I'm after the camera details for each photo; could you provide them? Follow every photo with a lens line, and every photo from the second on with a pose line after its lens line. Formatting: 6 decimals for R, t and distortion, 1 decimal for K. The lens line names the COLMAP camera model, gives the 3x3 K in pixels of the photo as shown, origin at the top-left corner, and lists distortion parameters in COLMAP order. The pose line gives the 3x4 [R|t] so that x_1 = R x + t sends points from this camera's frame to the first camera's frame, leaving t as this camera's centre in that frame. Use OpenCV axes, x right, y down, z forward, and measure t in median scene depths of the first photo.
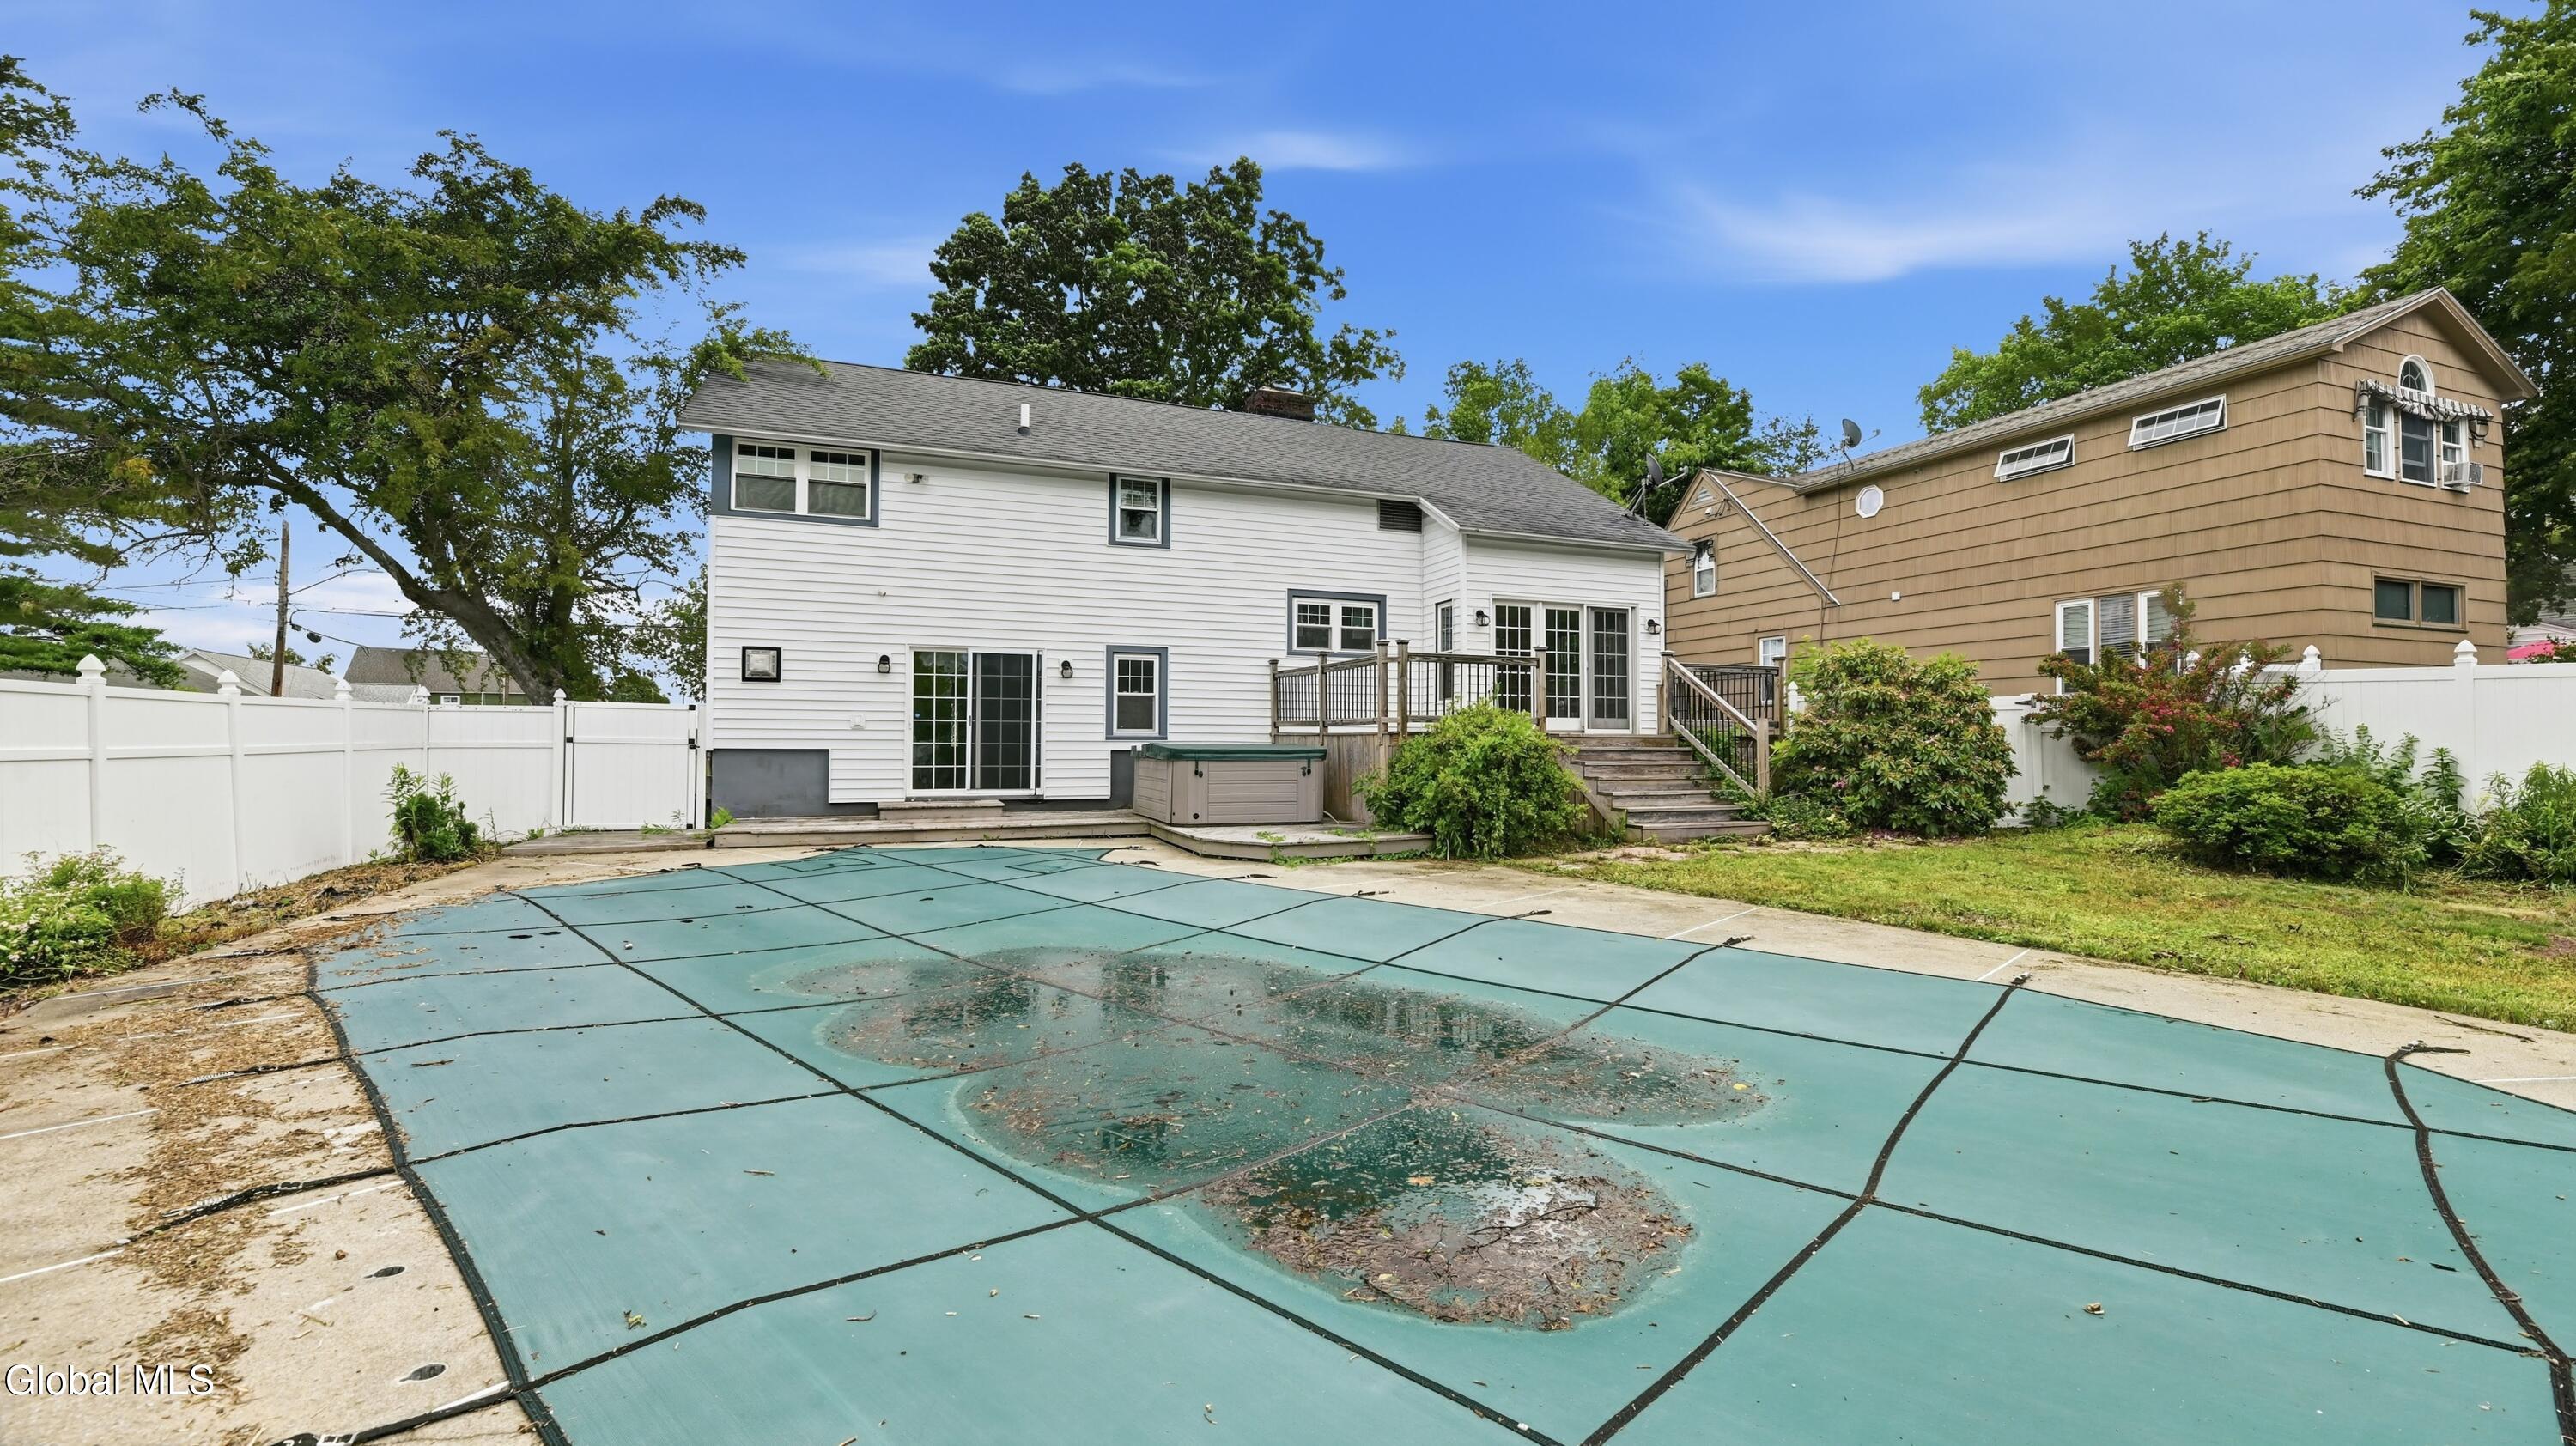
lens RADIAL K [[1034.0, 0, 1290.5], [0, 1034.0, 758.9], [0, 0, 1]] dist [0.001271, -0.000278]
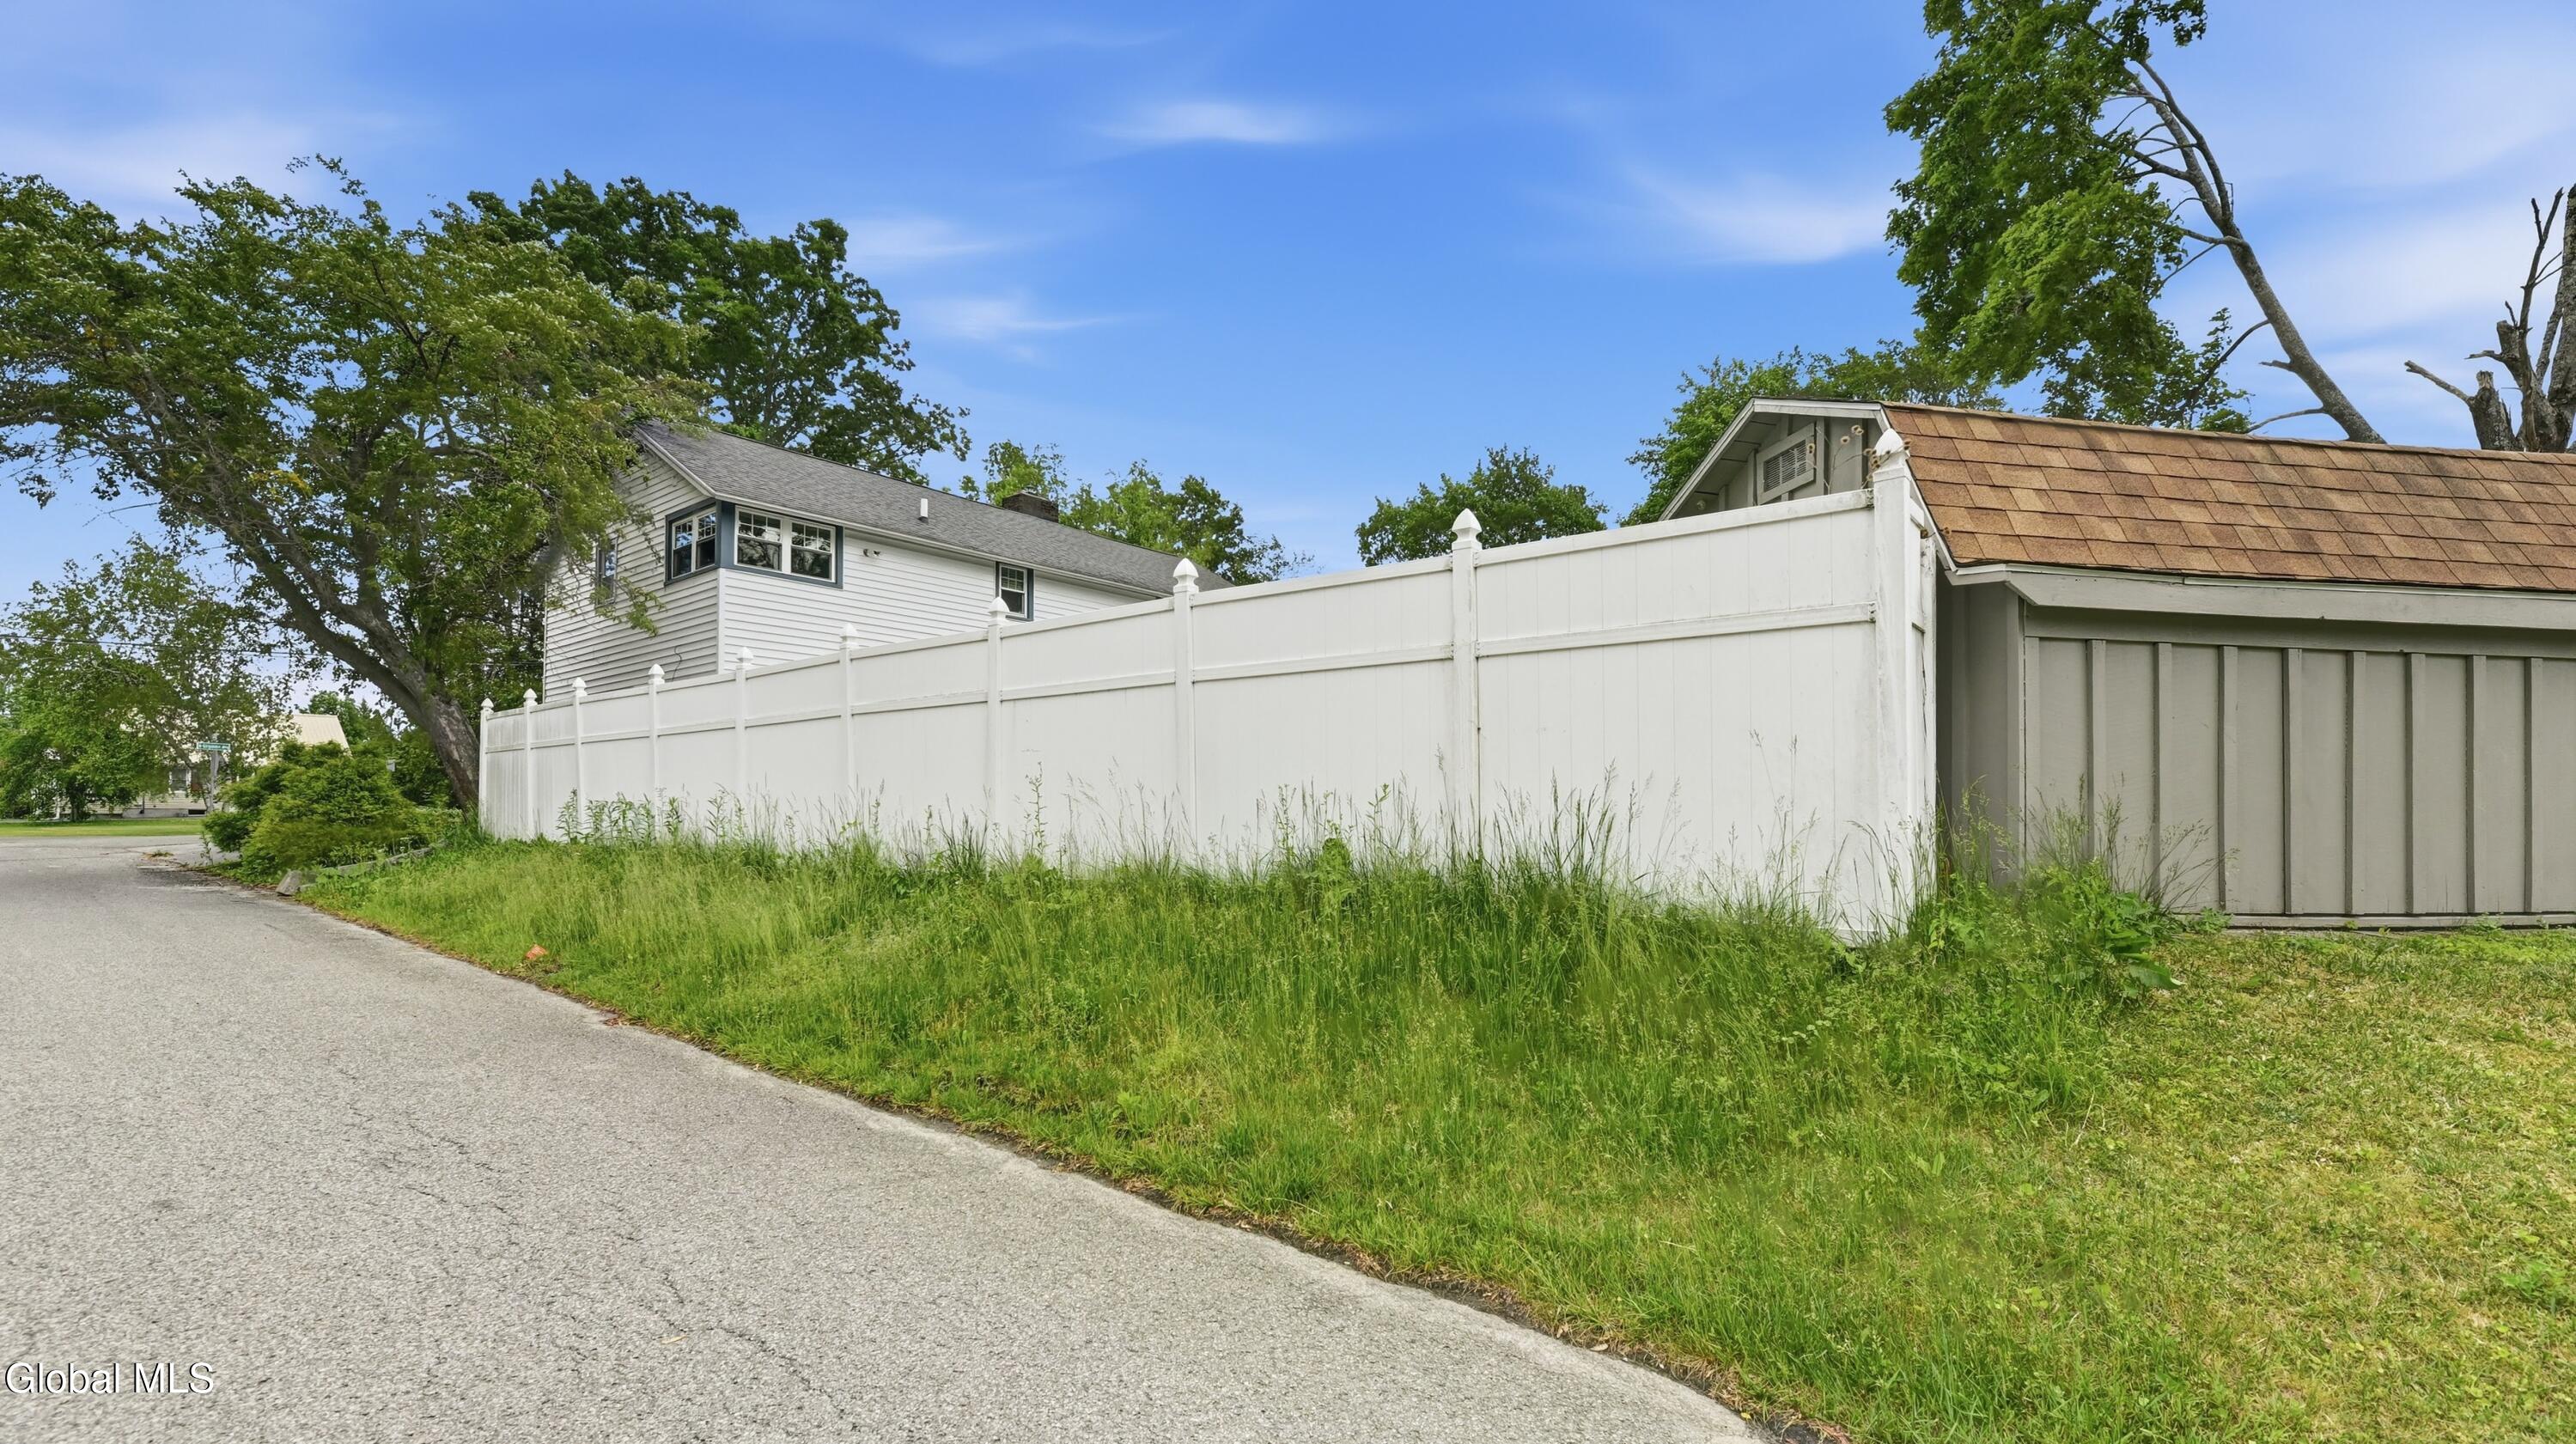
lens RADIAL K [[1066.9, 0, 1278.2], [0, 1066.9, 810.7], [0, 0, 1]] dist [0.000114, -0.000061]
pose [[0.862484, -0.004017, 0.506069, -0.544742], [0.012542, 0.999831, -0.013438, 0.060475], [-0.505930, 0.017937, 0.862388, -0.336321]]
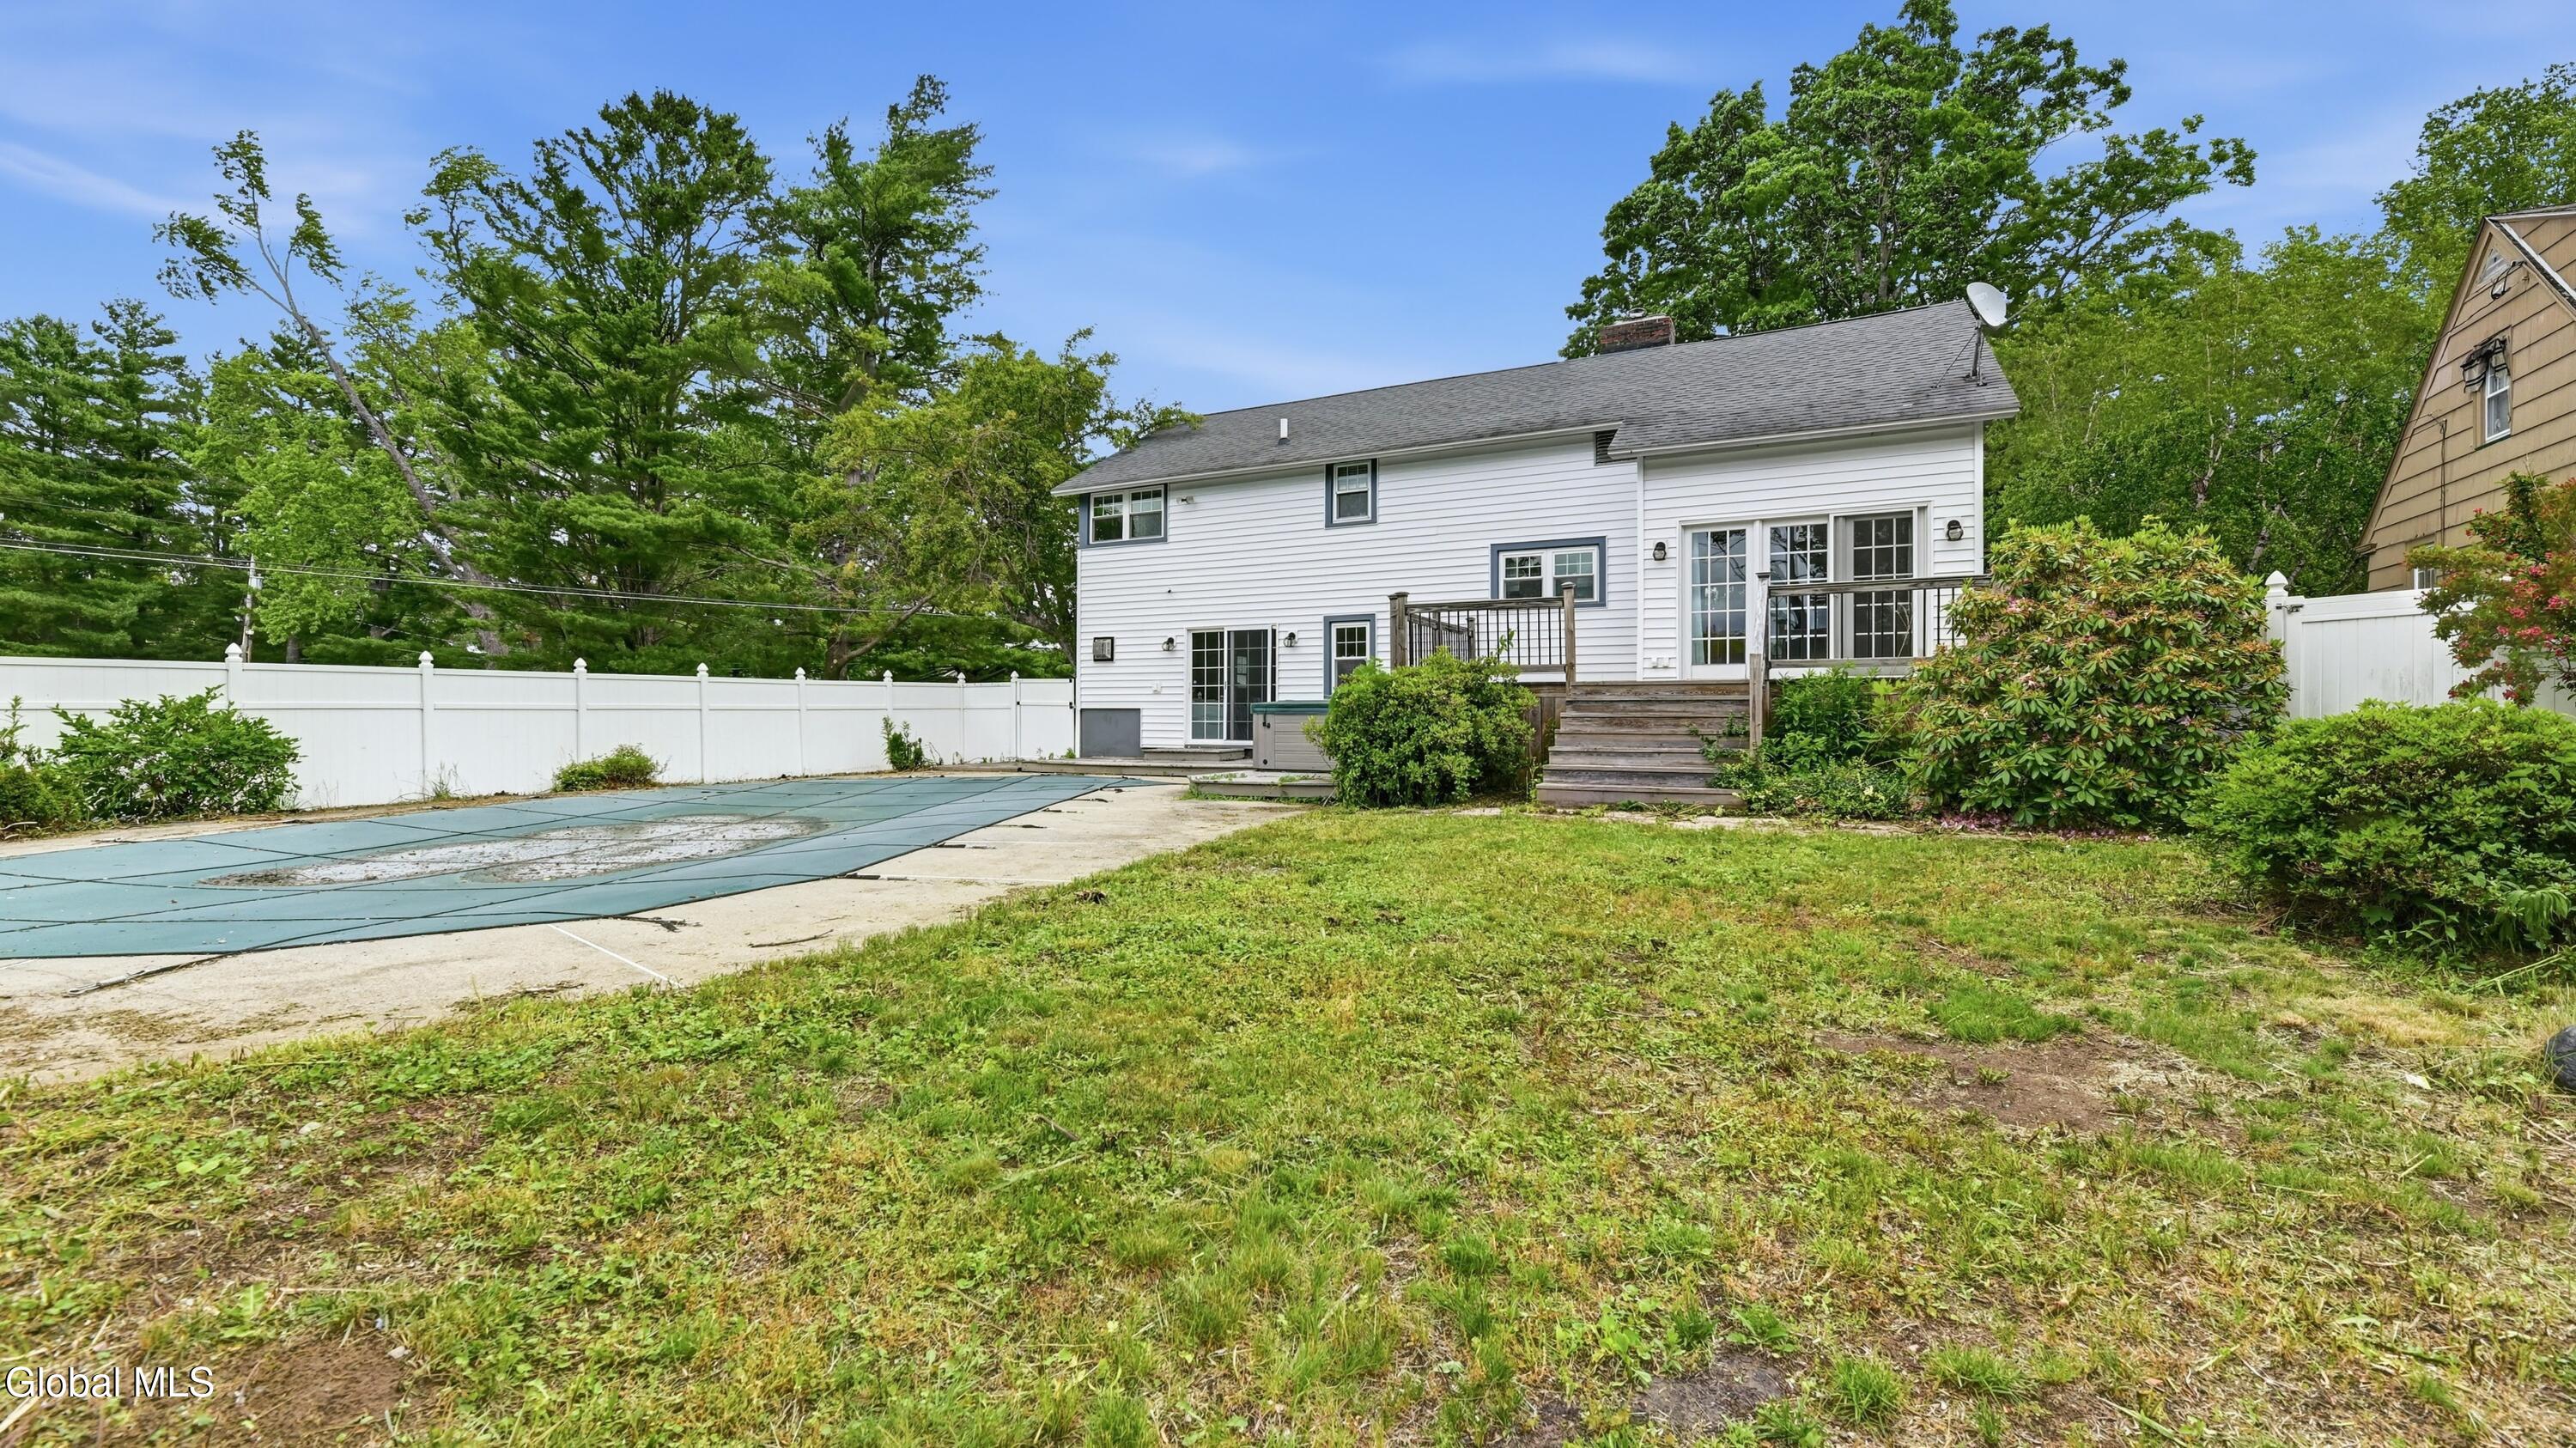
lens RADIAL K [[1034.1, 0, 1290.5], [0, 1034.1, 760.0], [0, 0, 1]] dist [0.001271, -0.000278]
pose [[0.674239, 0.027156, -0.738014, 0.641221], [-0.008130, 0.999536, 0.029352, 0.015579], [0.738468, -0.013790, 0.674147, 0.194494]]
